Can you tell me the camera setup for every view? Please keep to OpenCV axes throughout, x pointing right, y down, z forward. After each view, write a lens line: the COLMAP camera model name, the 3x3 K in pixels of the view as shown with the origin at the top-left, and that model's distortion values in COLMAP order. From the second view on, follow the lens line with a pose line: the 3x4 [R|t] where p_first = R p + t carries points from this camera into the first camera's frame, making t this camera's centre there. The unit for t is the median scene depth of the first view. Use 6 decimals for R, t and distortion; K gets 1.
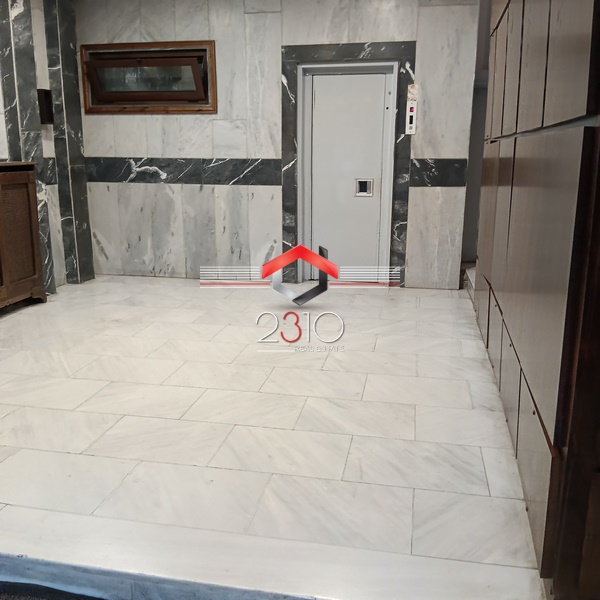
lens RADIAL K [[622.1, 0, 296.8], [0, 622.1, 301.3], [0, 0, 1]] dist [0.162063, -0.369770]
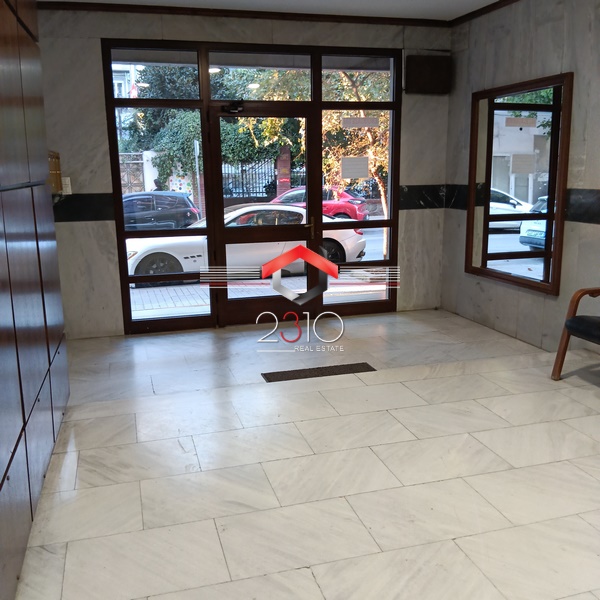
lens RADIAL K [[622.1, 0, 296.8], [0, 622.1, 301.3], [0, 0, 1]] dist [0.162063, -0.369770]
pose [[-0.893199, 0.109650, -0.436087, 0.334010], [-0.088060, 0.908380, 0.408768, -0.429094], [0.440954, 0.403513, -0.801709, 1.618568]]
